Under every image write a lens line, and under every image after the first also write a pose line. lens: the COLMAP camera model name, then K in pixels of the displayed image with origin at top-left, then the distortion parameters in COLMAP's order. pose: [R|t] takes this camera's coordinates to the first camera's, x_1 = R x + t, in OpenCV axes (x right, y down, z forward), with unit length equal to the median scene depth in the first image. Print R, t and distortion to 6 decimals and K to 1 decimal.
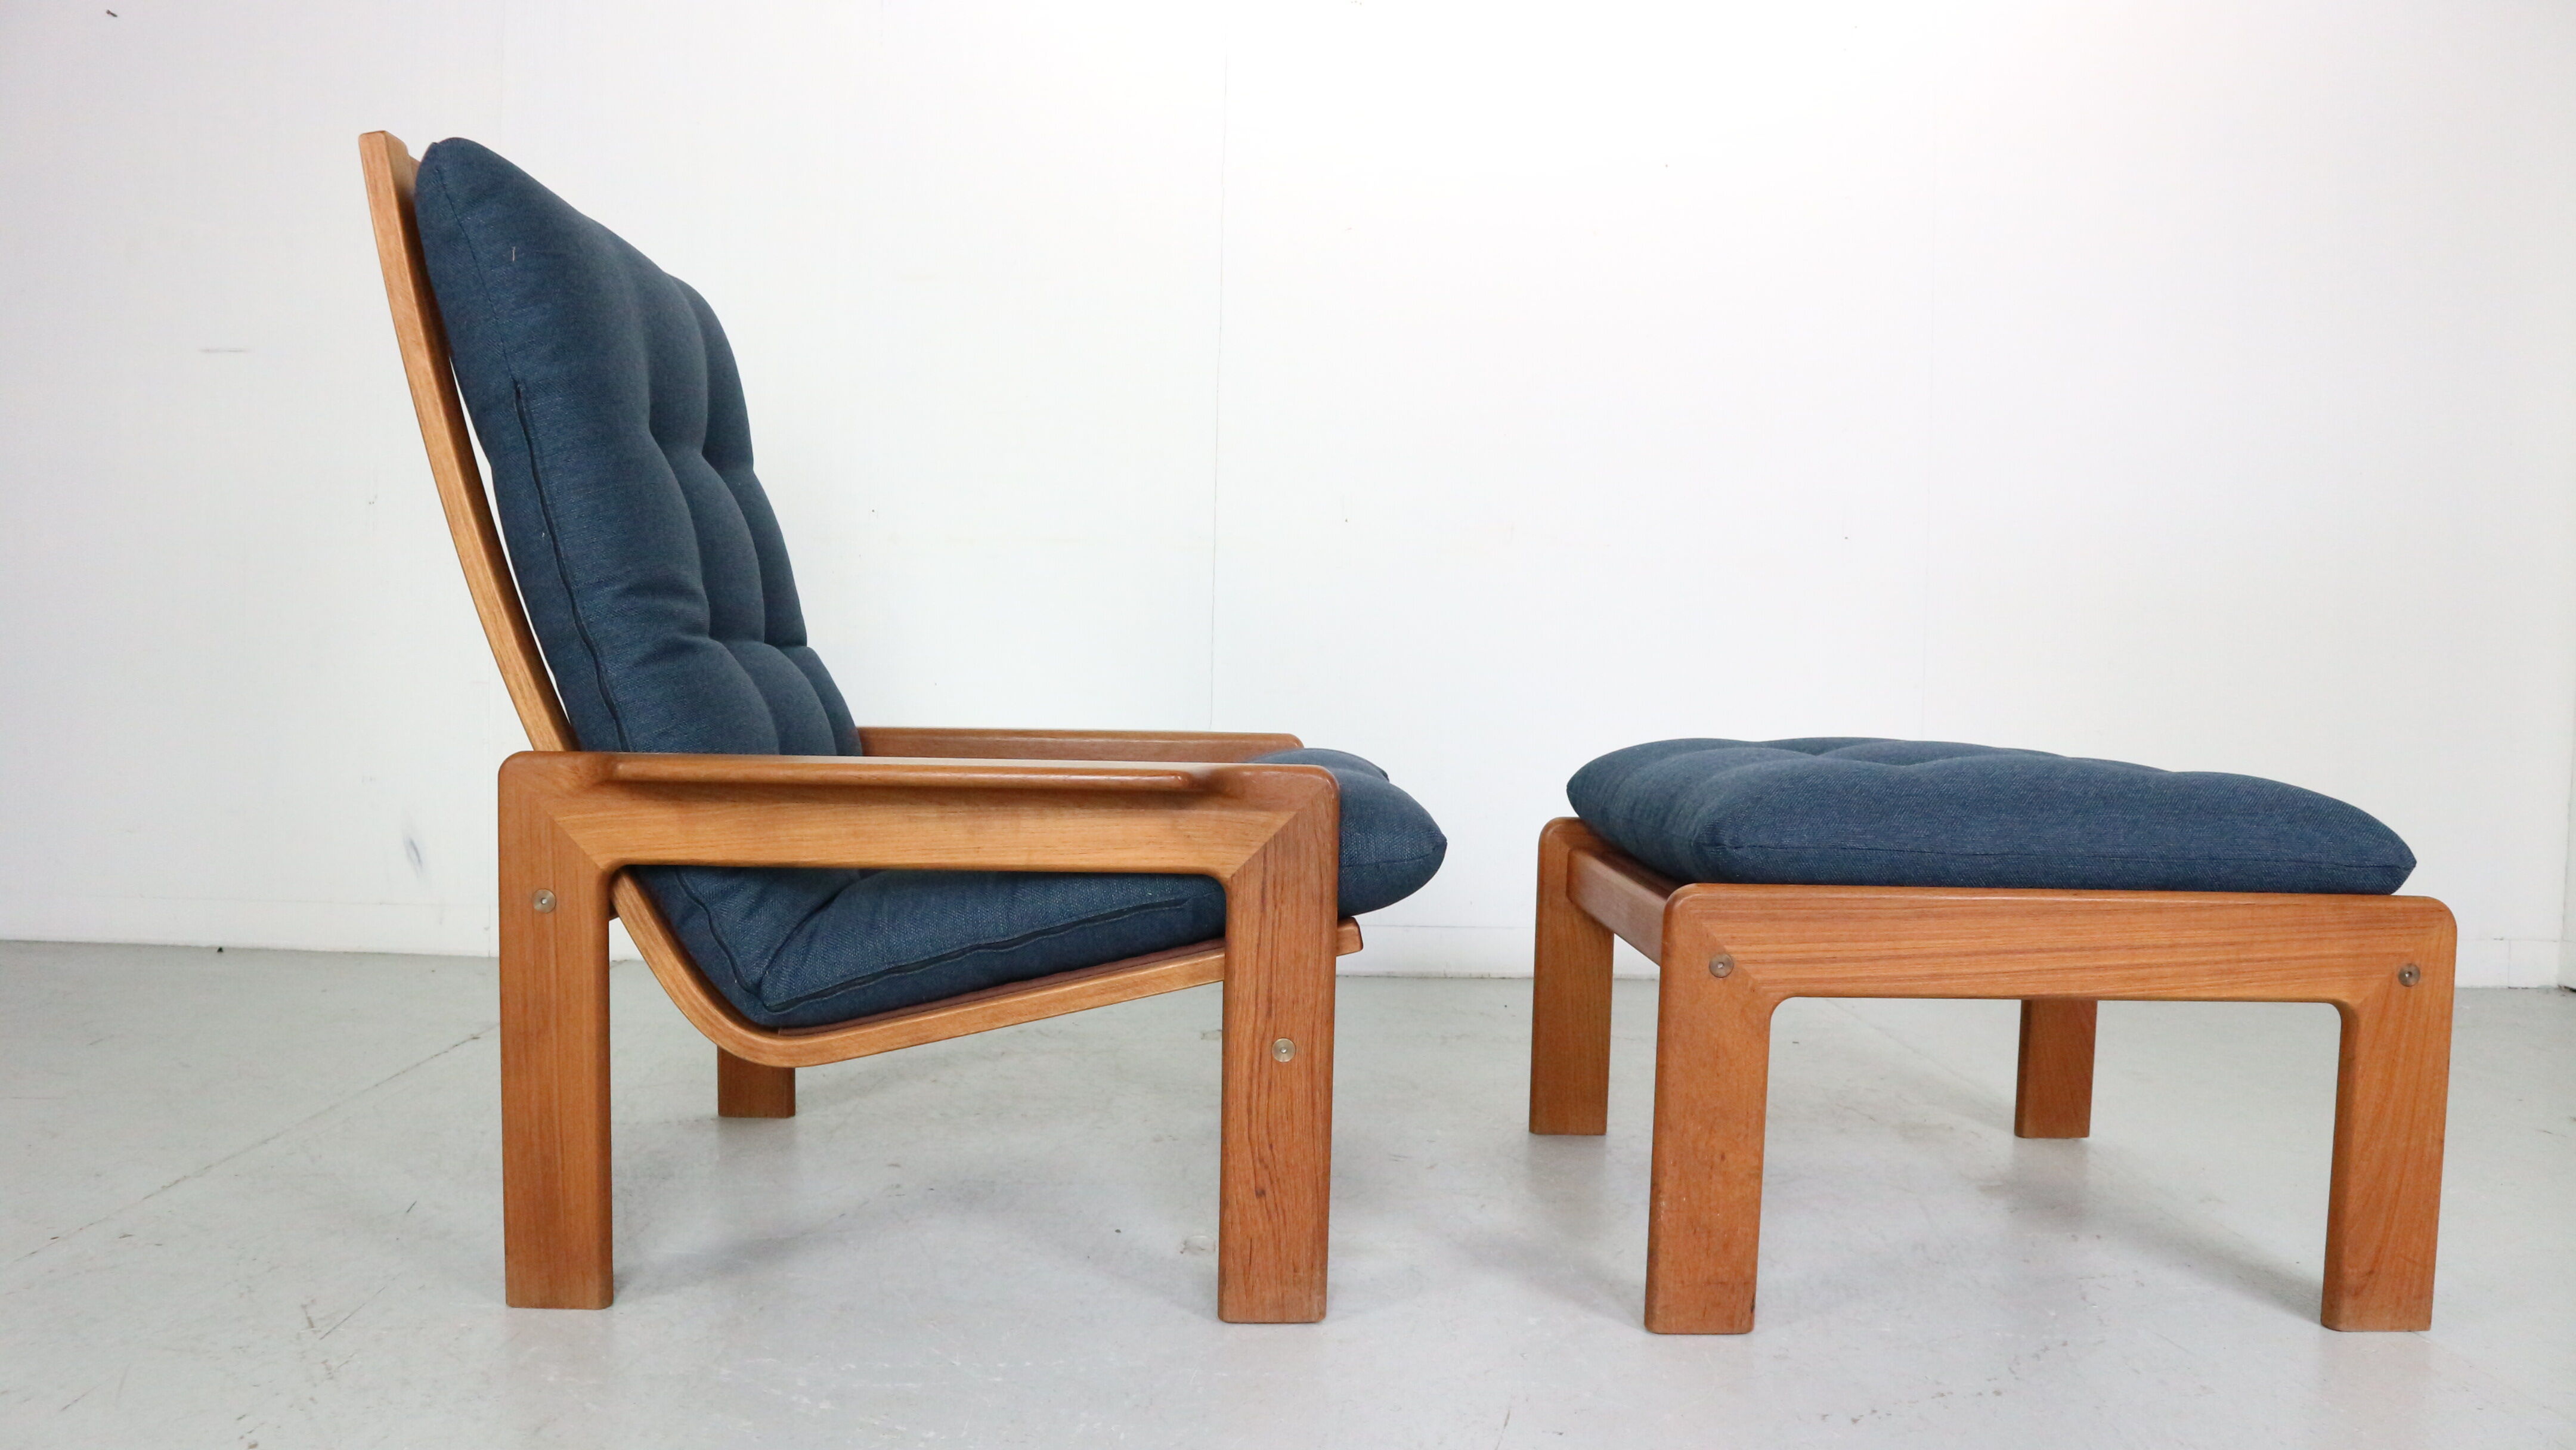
lens RADIAL K [[1783.4, 0, 1288.6], [0, 1783.4, 724.3], [0, 0, 1]] dist [-0.102818, 0.048965]
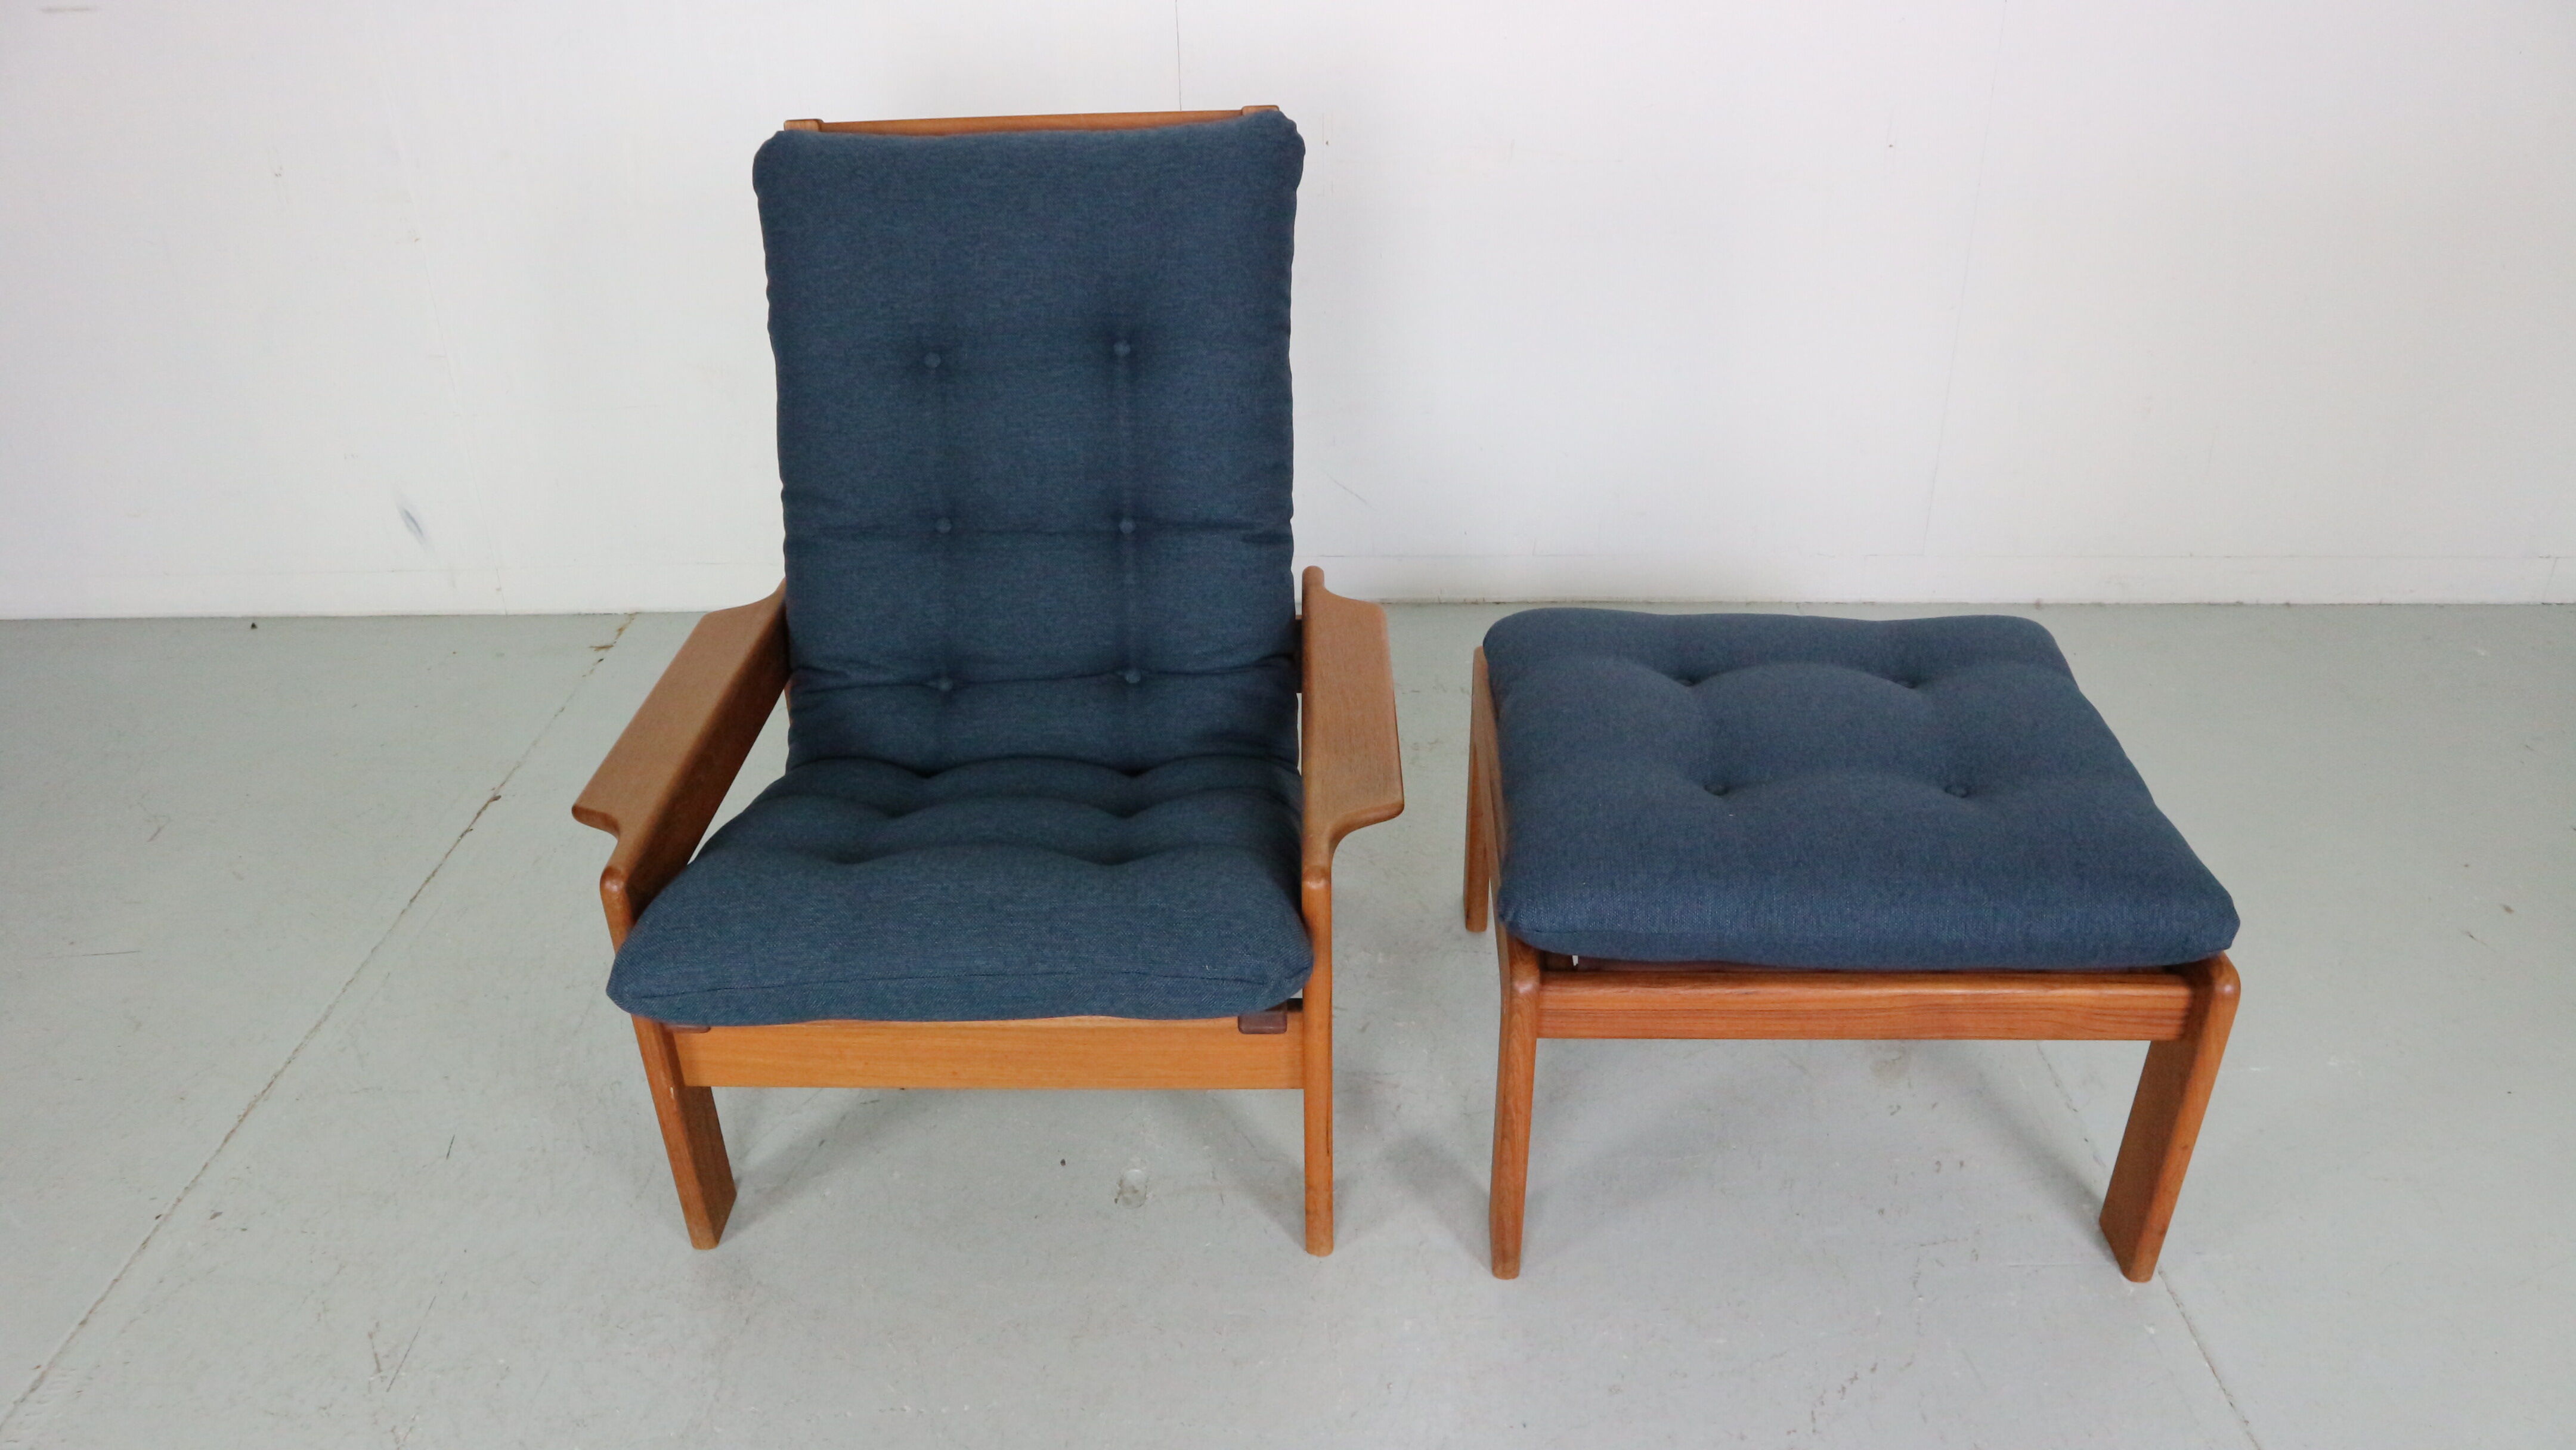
lens RADIAL K [[1783.4, 0, 1291.2], [0, 1783.4, 742.9], [0, 0, 1]] dist [-0.102818, 0.048965]
pose [[0.998230, -0.009327, -0.058743, 0.063662], [0.034979, 0.890842, 0.452965, -0.249436], [0.048106, -0.454218, 0.889591, 0.069459]]
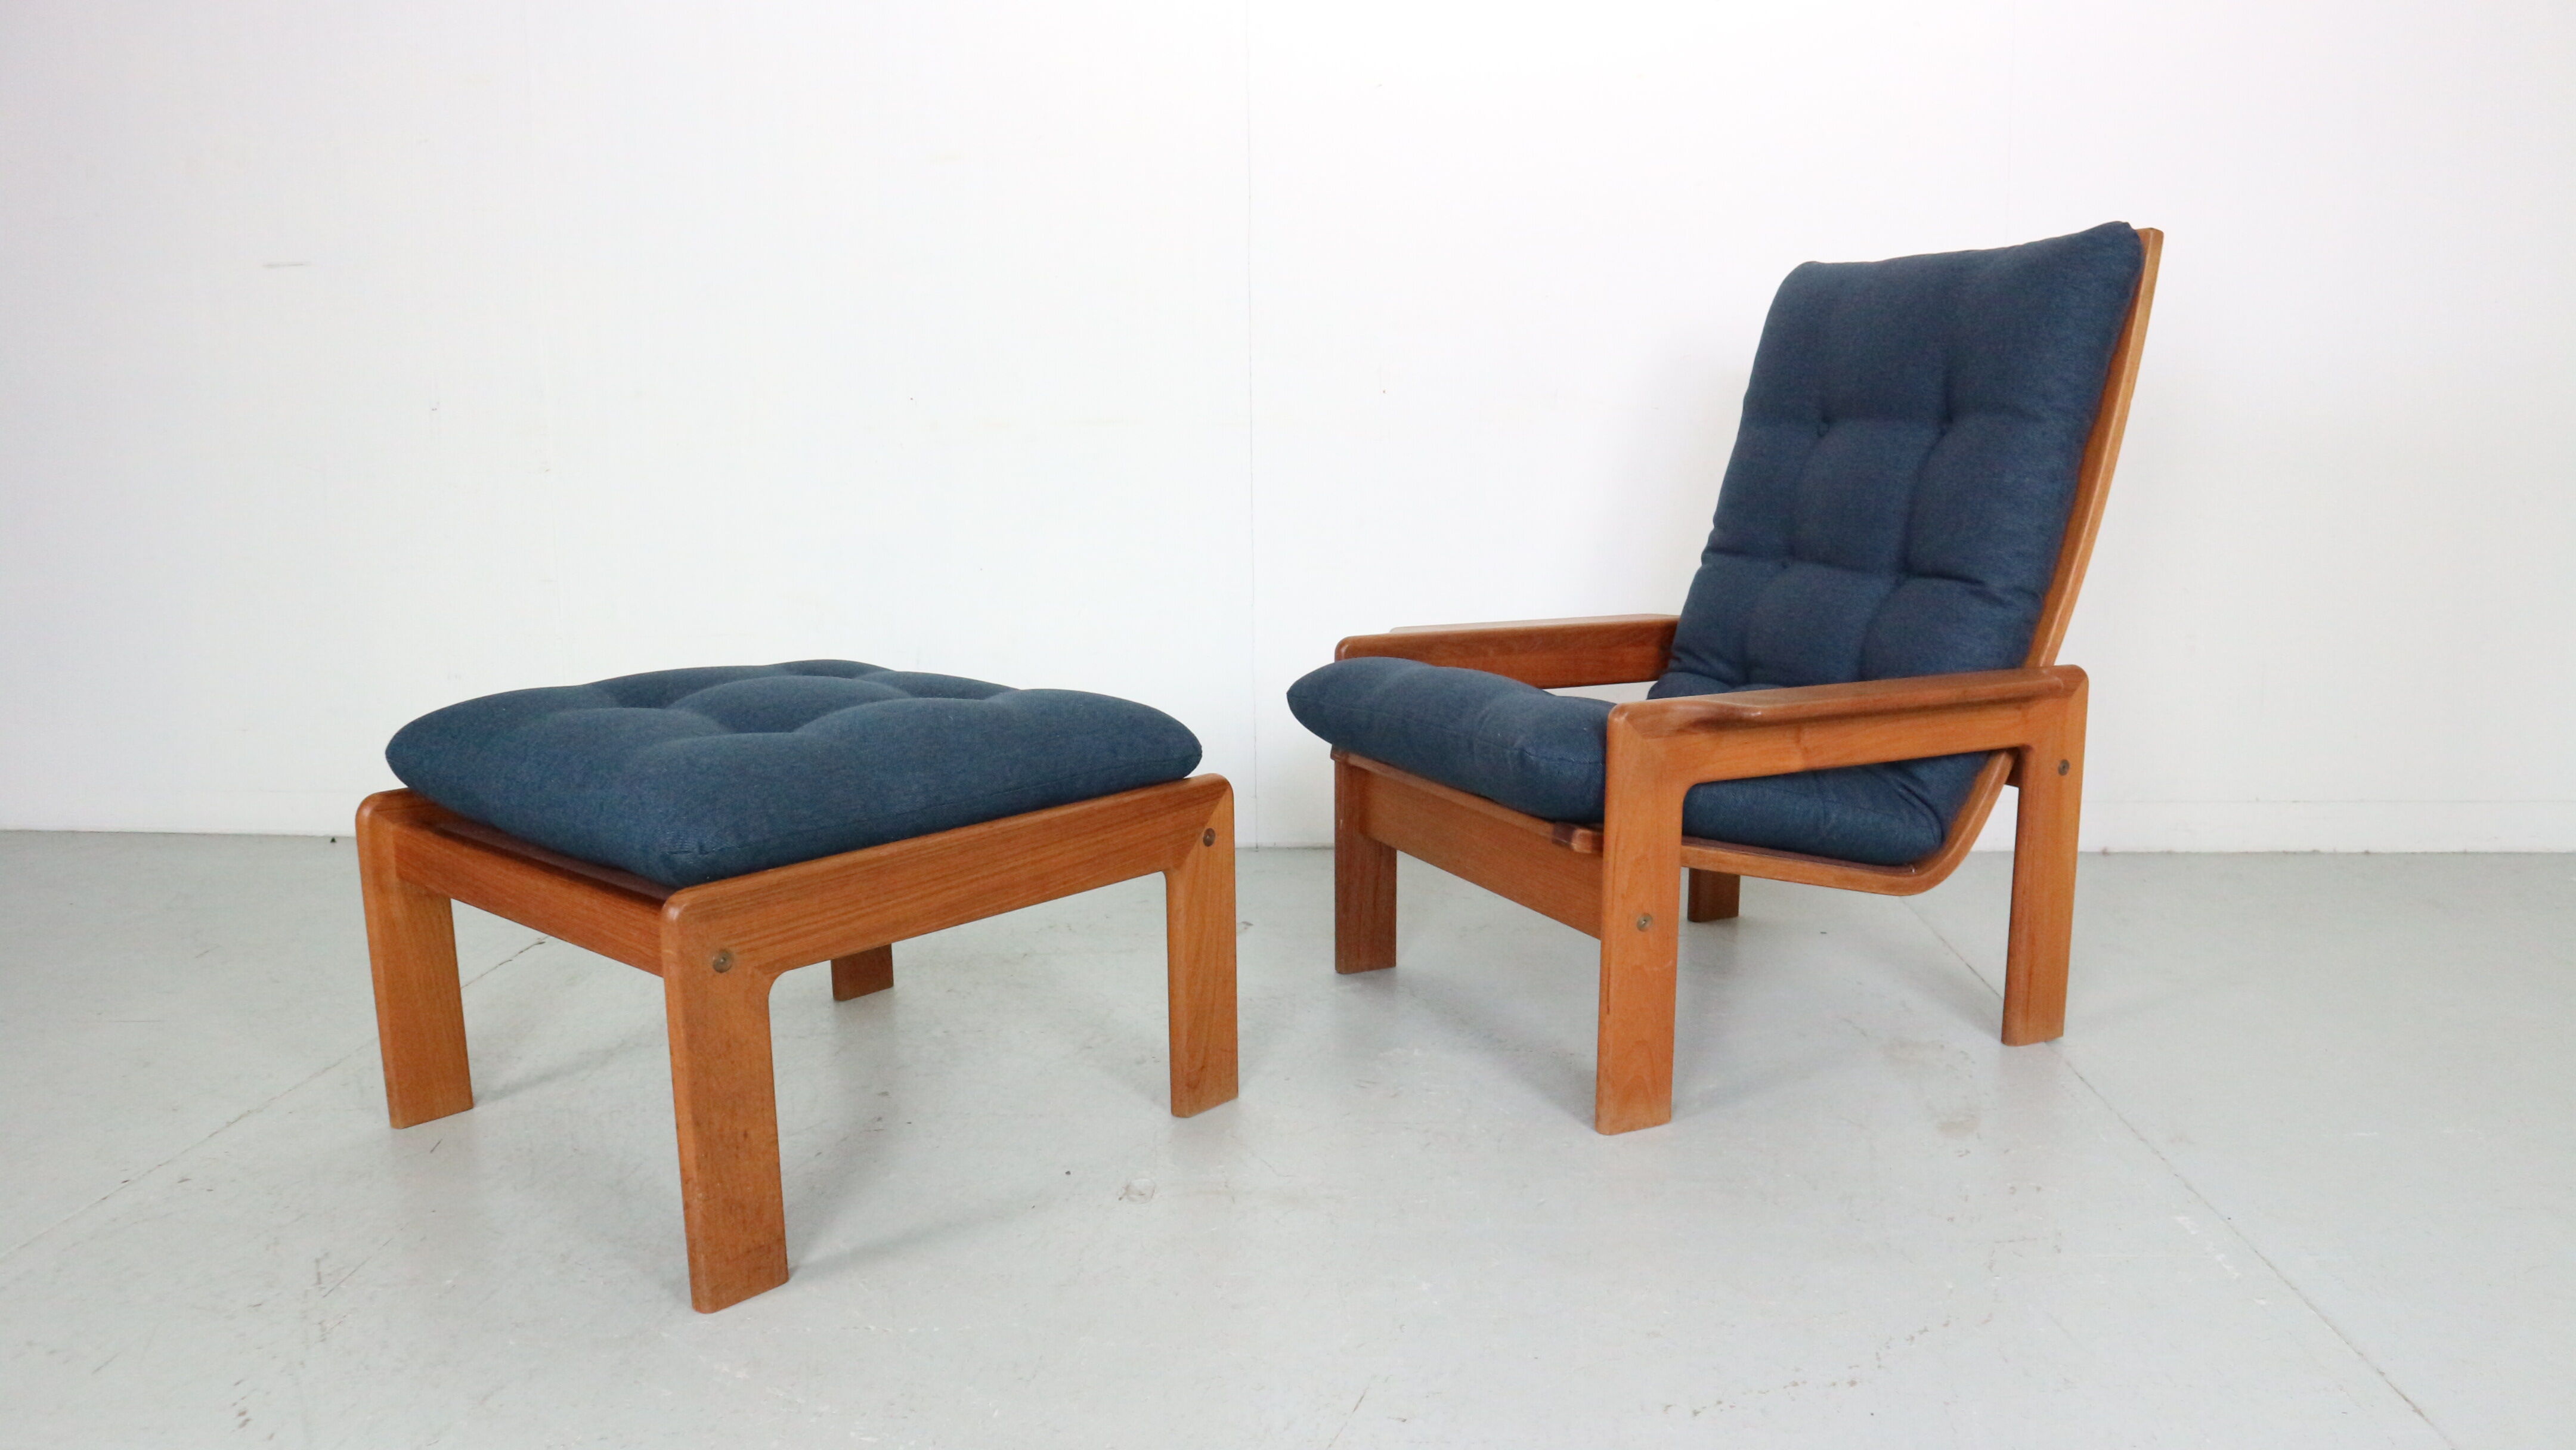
lens RADIAL K [[1813.4, 0, 1284.8], [0, 1813.4, 730.9], [0, 0, 1]] dist [-0.102732, 0.055691]
pose [[0.993926, -0.014964, -0.109031, 0.084120], [0.029479, 0.990709, 0.132766, -0.062415], [0.106031, -0.135173, 0.985132, -0.006801]]
